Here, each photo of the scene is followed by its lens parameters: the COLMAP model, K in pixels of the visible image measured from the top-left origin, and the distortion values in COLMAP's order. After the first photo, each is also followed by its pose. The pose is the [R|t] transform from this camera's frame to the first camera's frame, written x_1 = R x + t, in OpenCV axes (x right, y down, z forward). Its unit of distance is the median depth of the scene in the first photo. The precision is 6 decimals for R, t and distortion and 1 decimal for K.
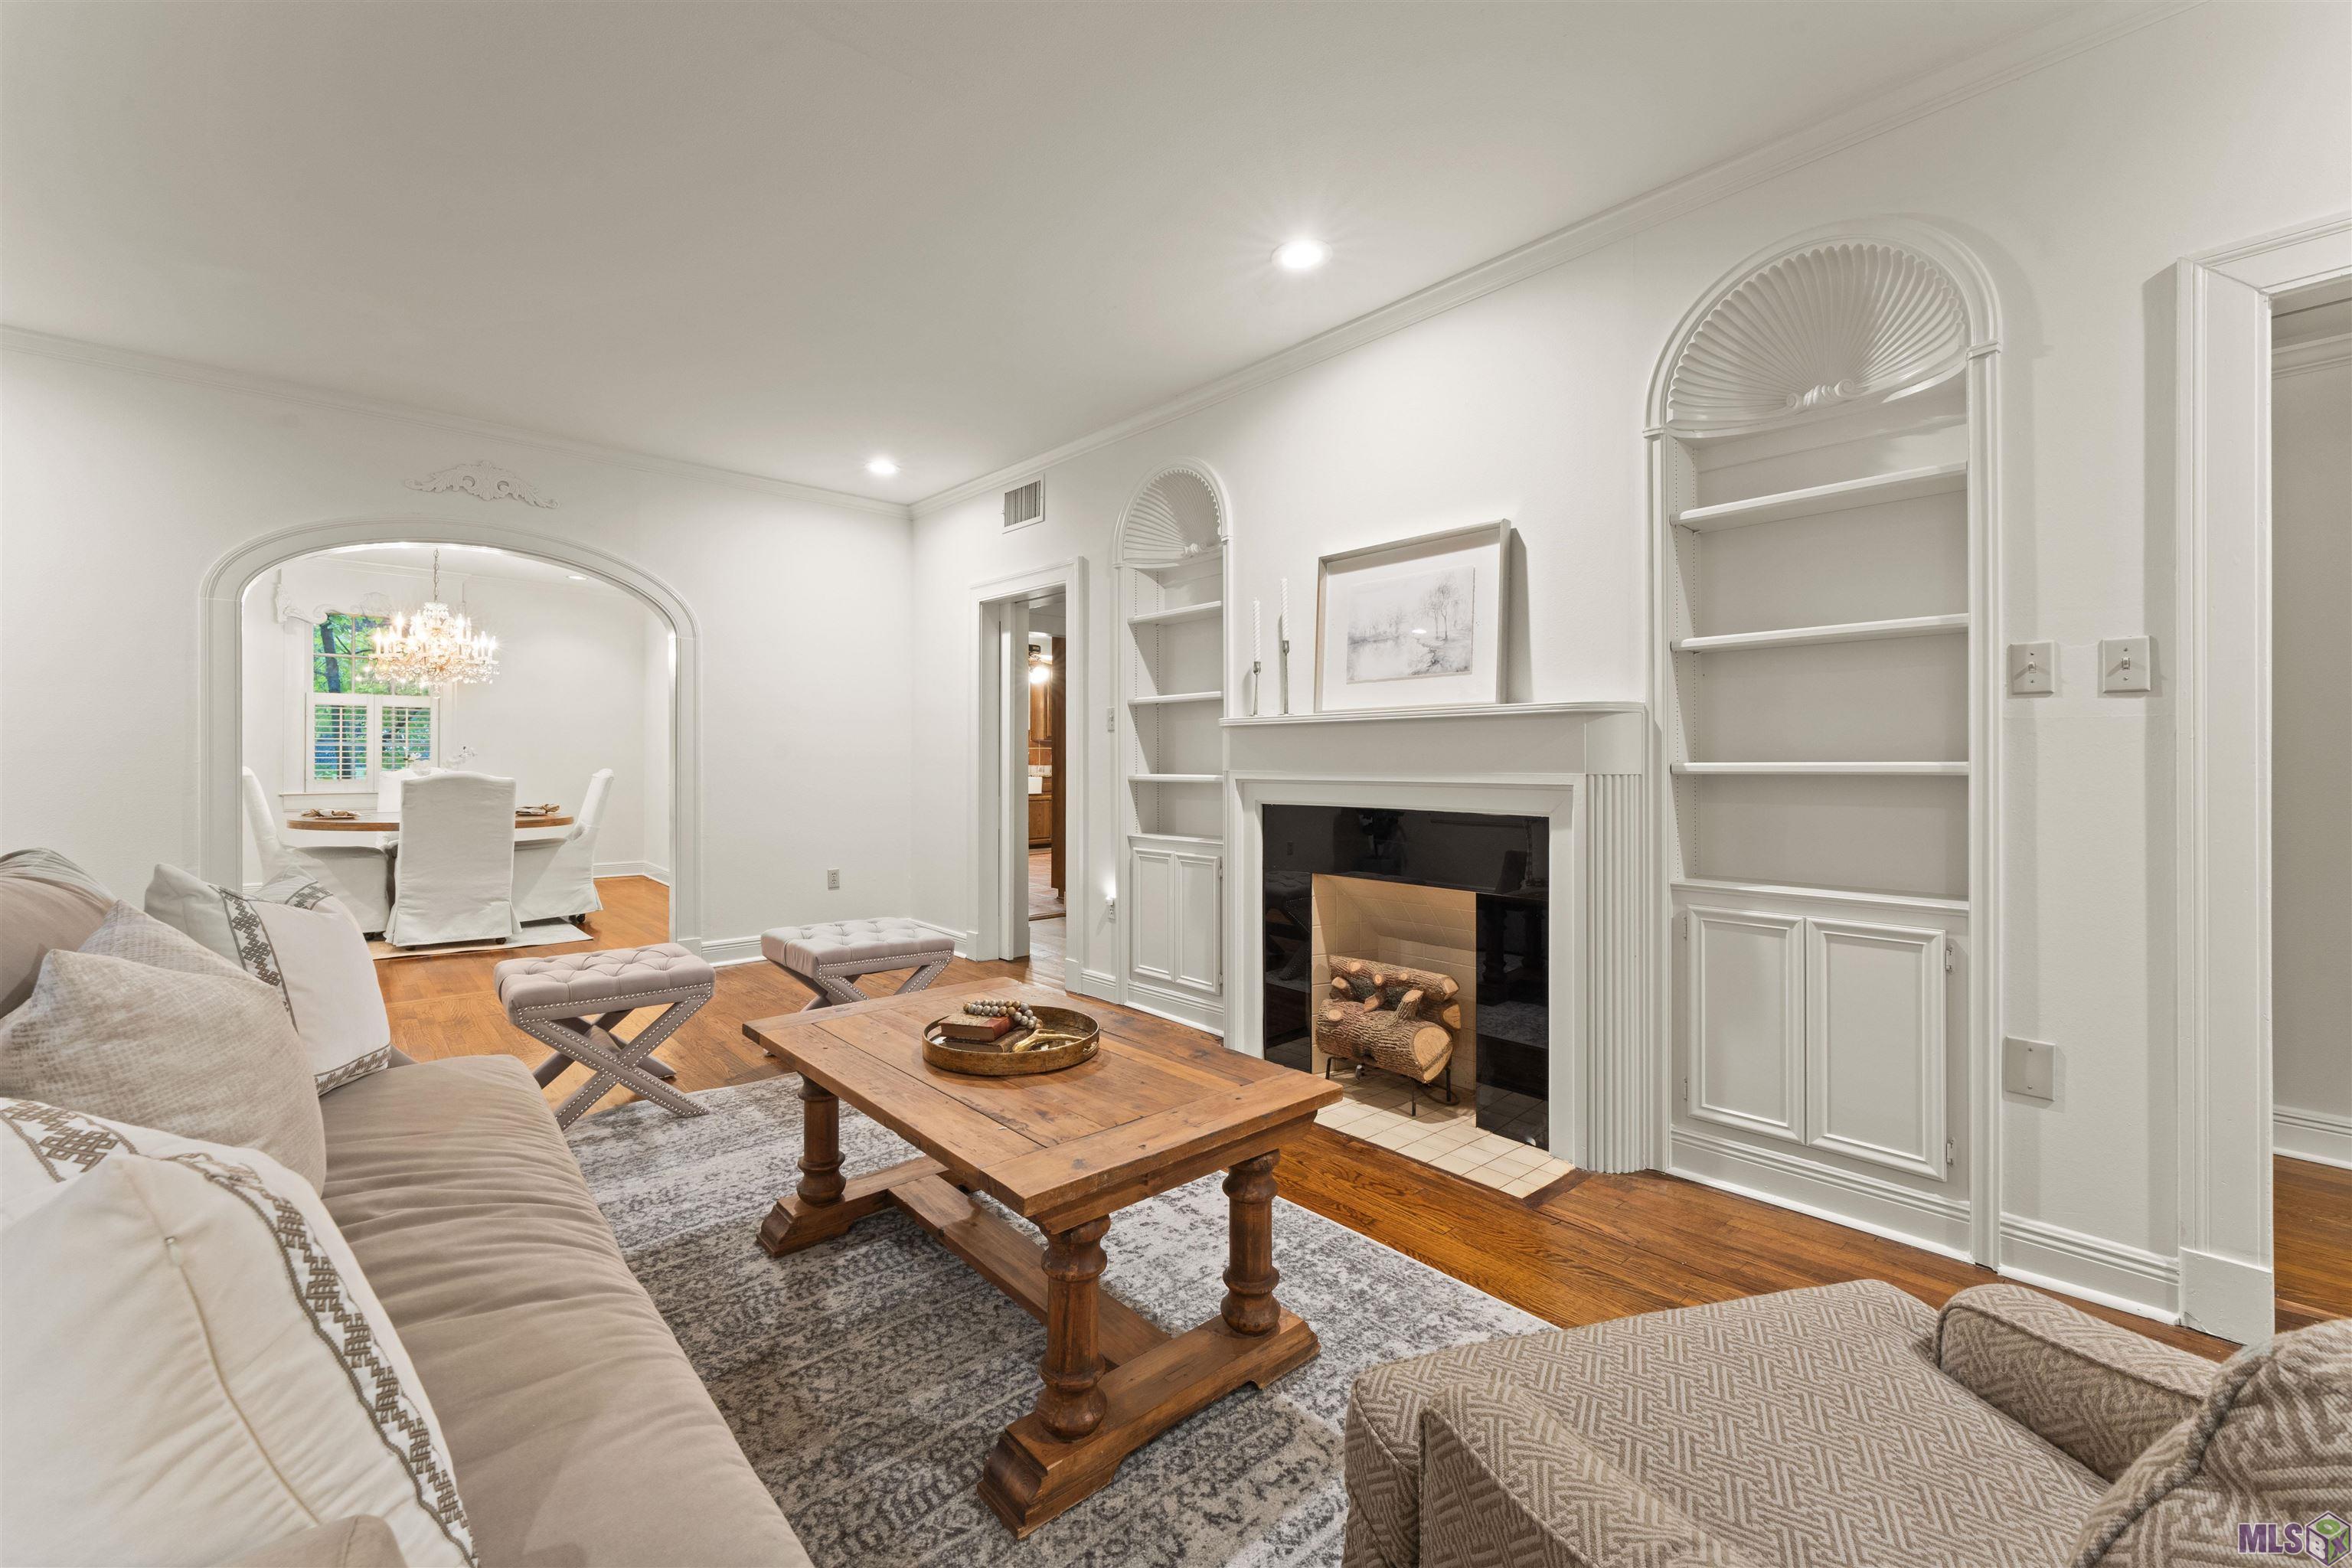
lens RADIAL K [[945.6, 0, 1179.1], [0, 945.6, 767.3], [0, 0, 1]] dist [-0.000282, 0.000298]
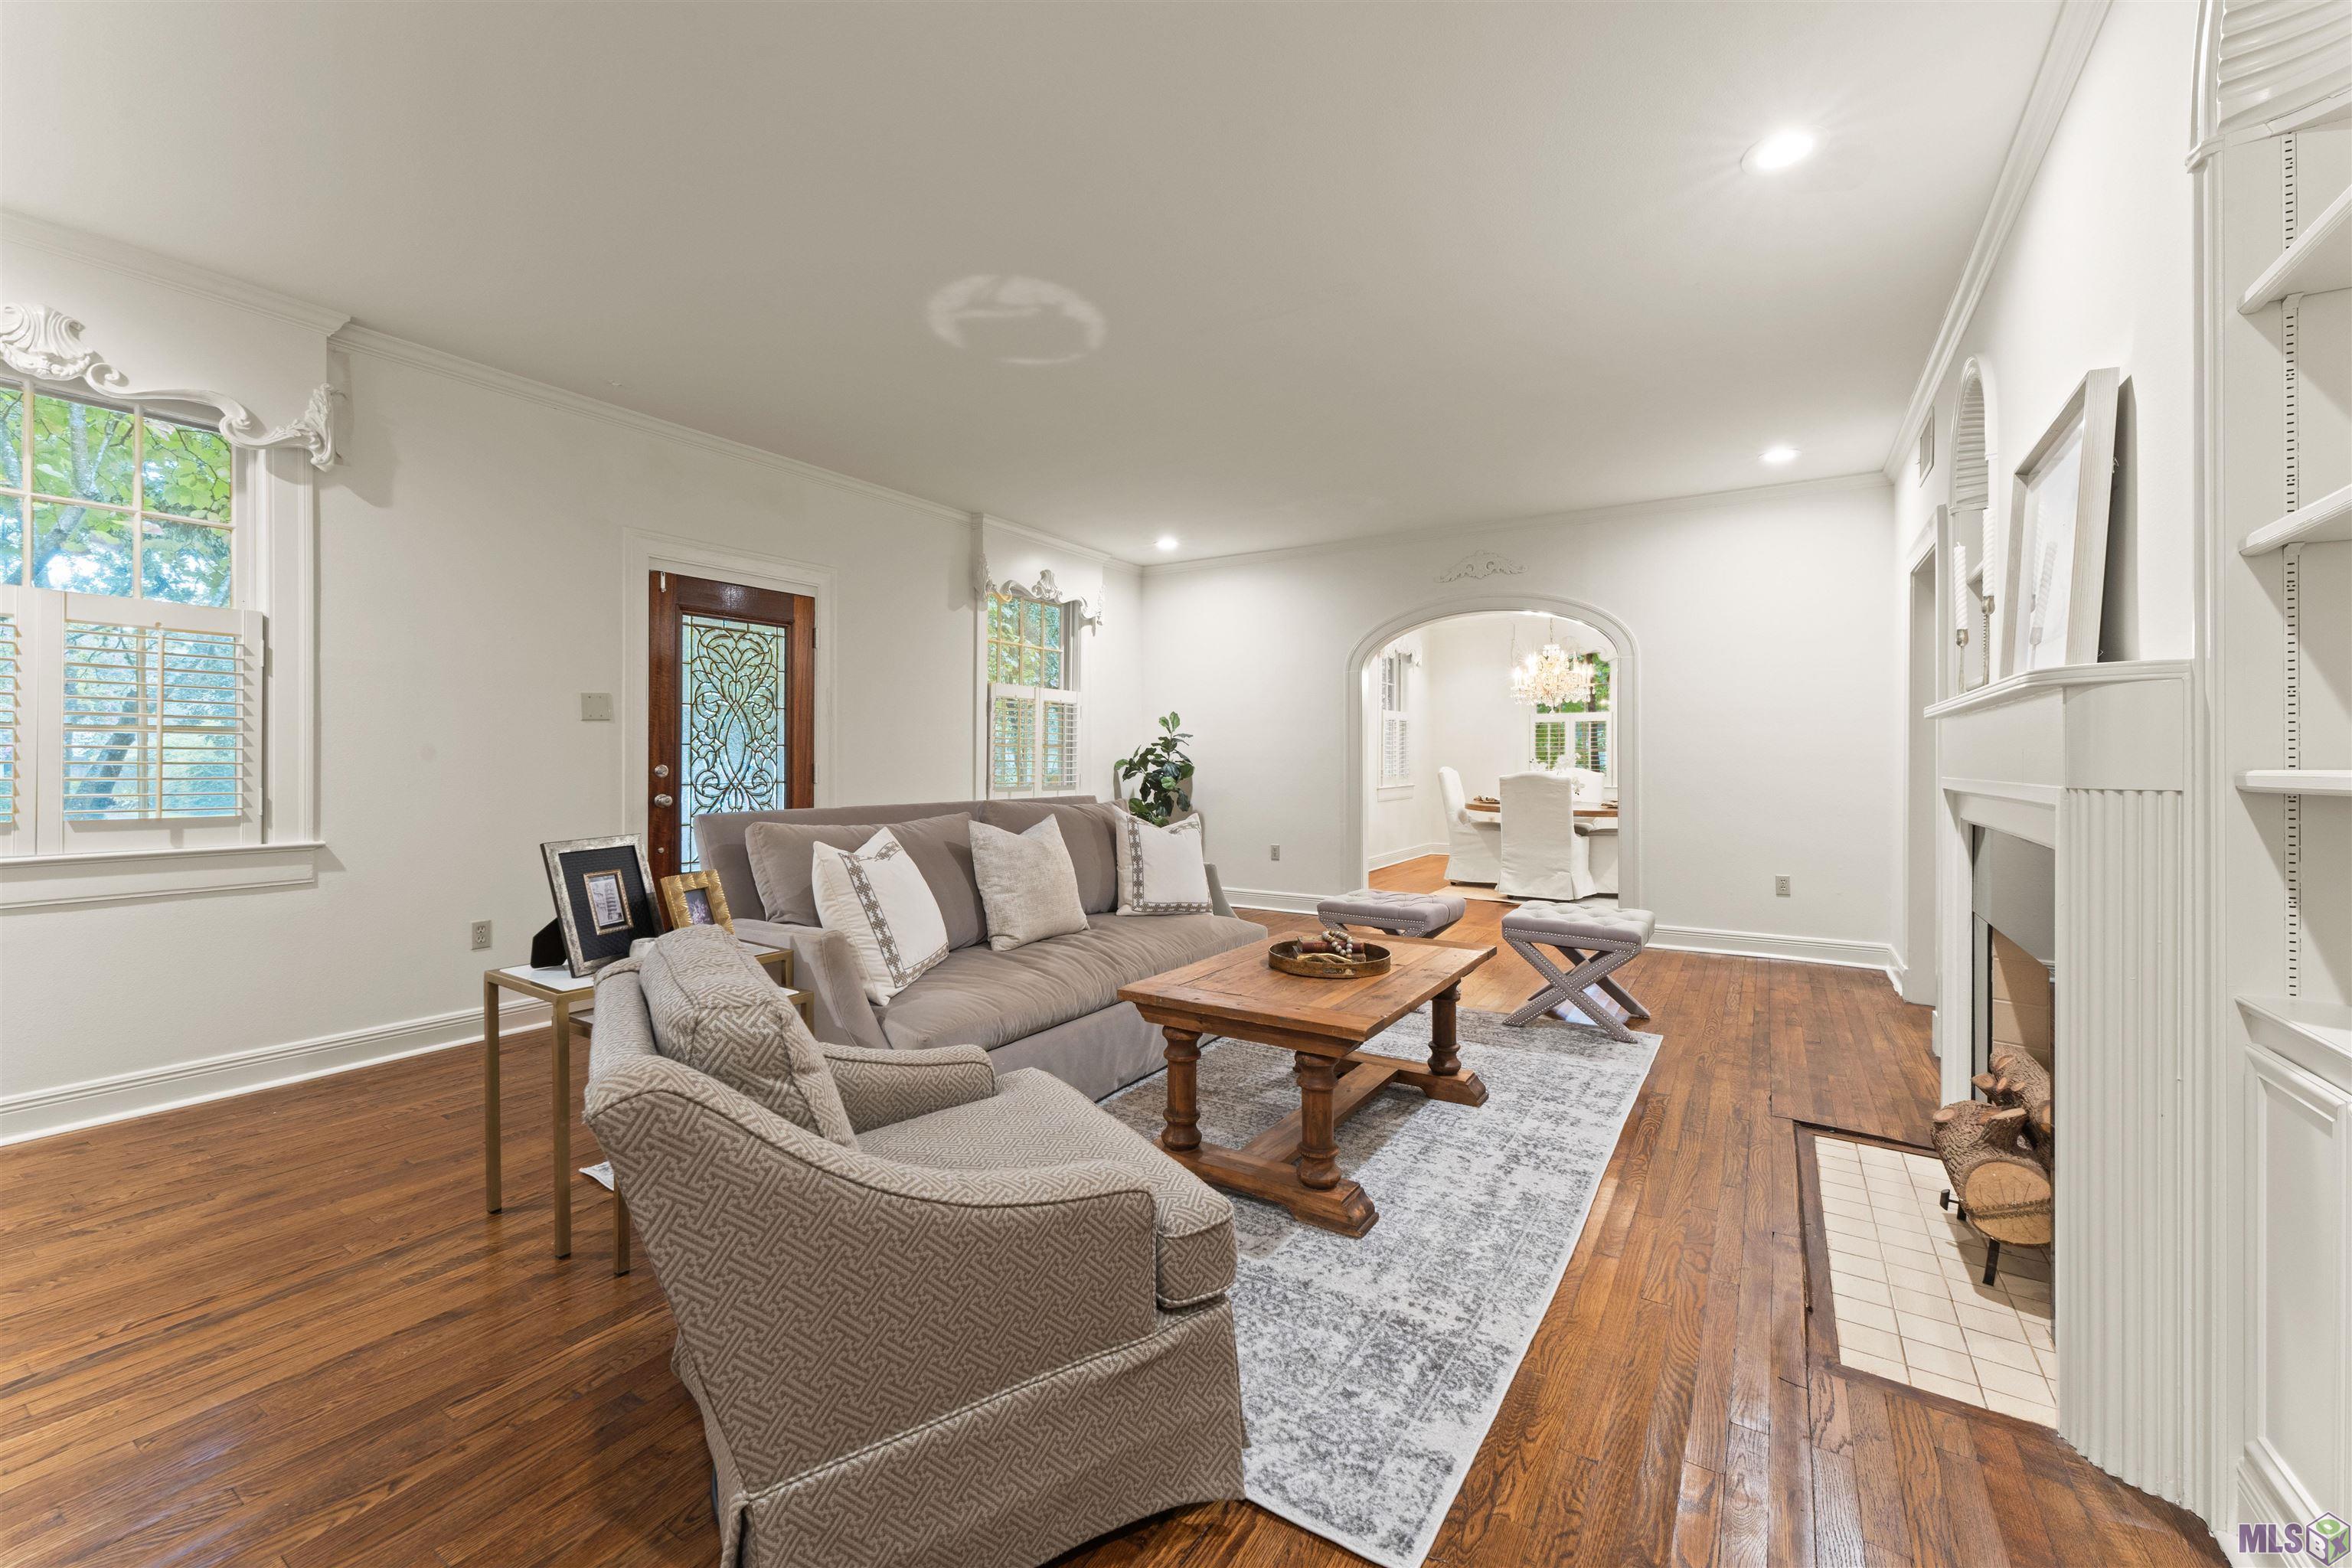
lens RADIAL K [[947.0, 0, 1149.1], [0, 947.0, 765.0], [0, 0, 1]] dist [0.000656, -0.000559]
pose [[0.258587, 0.001066, -0.965987, 0.647799], [-0.004180, 0.999991, -0.000015, -0.002968], [0.965979, 0.004041, 0.258589, 0.204326]]
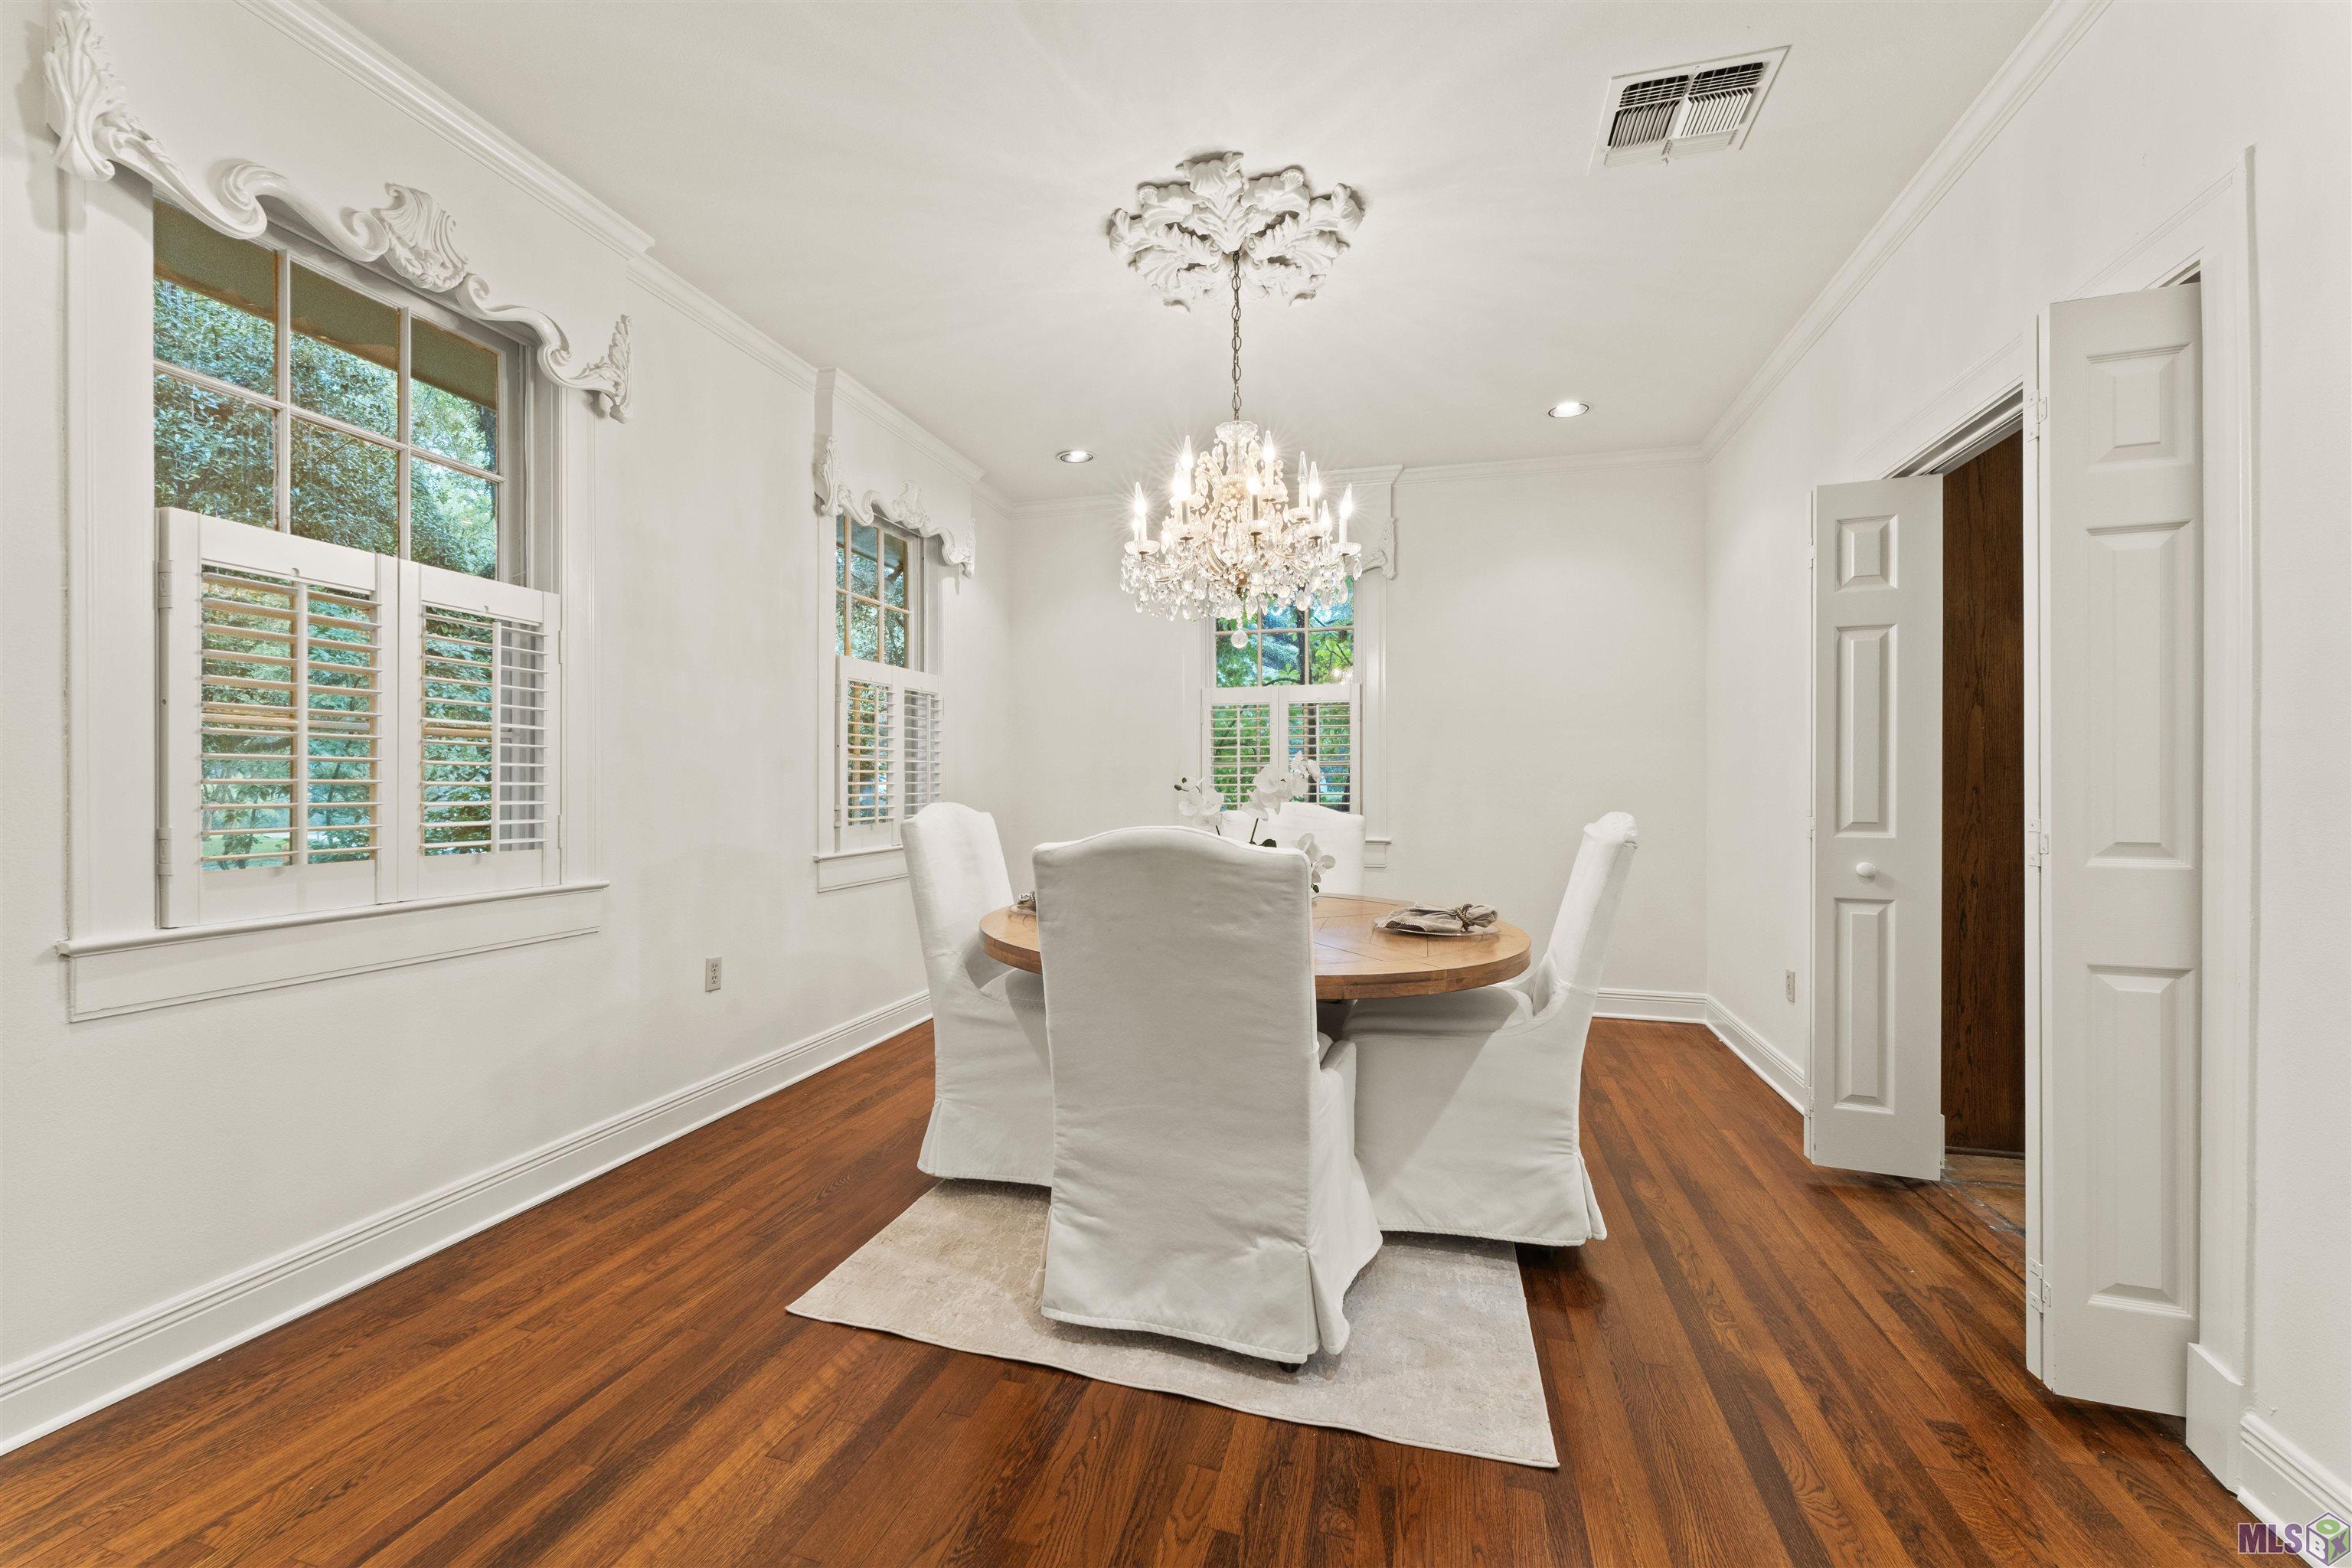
lens RADIAL K [[978.1, 0, 1120.7], [0, 978.1, 790.3], [0, 0, 1]] dist [0.000408, 0.000084]
pose [[0.509426, 0.001713, -0.860513, -0.792040], [-0.003938, 0.999992, -0.000341, -0.012414], [0.860506, 0.003562, 0.509429, 1.338860]]
